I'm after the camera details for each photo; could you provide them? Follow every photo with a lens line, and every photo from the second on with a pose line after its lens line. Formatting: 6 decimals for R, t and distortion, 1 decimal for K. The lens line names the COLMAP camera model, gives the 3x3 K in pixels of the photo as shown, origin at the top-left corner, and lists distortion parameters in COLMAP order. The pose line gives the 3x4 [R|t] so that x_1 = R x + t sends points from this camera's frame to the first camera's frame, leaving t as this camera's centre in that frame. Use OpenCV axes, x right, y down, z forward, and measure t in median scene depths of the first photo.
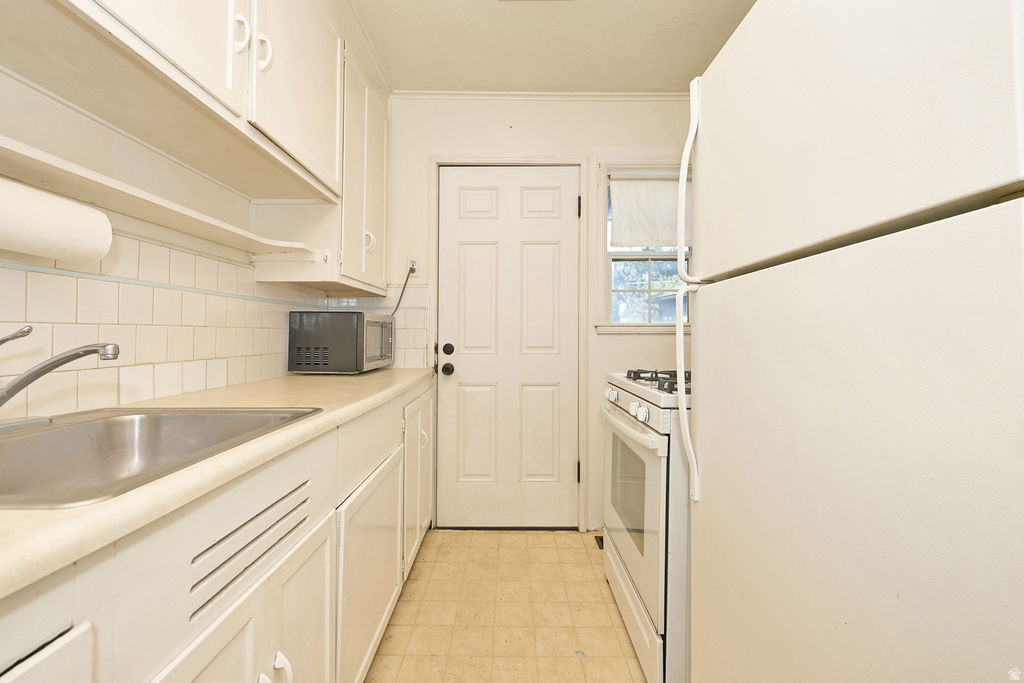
lens RADIAL K [[434.4, 0, 511.3], [0, 434.4, 330.5], [0, 0, 1]] dist [0.002075, -0.001395]
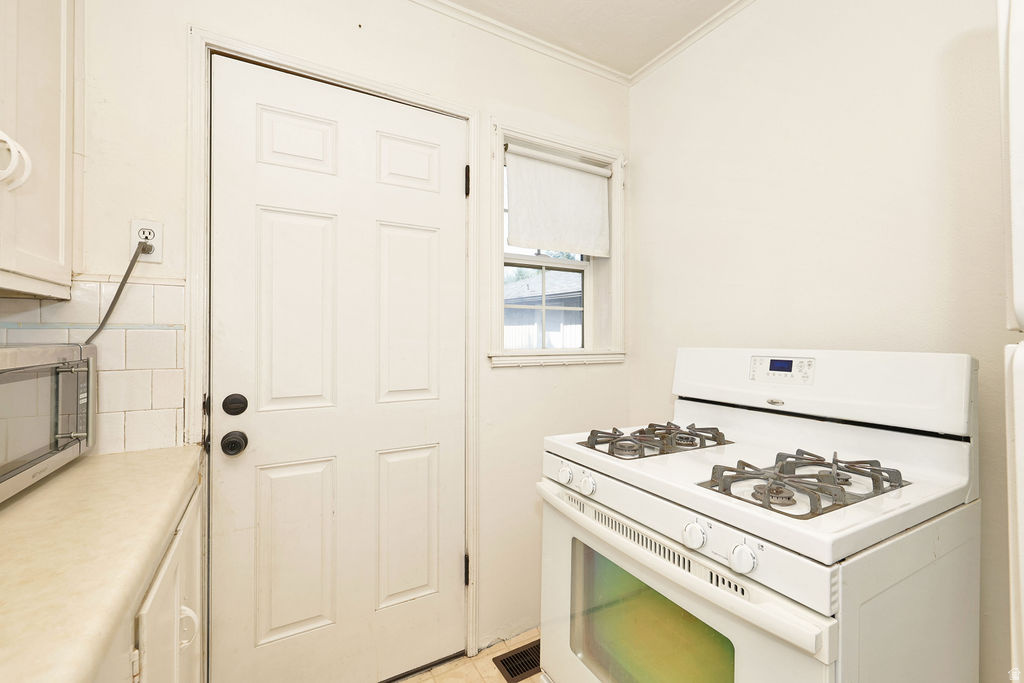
lens RADIAL K [[434.4, 0, 532.4], [0, 434.4, 342.6], [0, 0, 1]] dist [0.002075, -0.001395]
pose [[0.861482, -0.002986, 0.507780, -0.101783], [-0.005486, 0.999870, 0.015187, -0.043230], [-0.507759, -0.015869, 0.861353, 0.360797]]
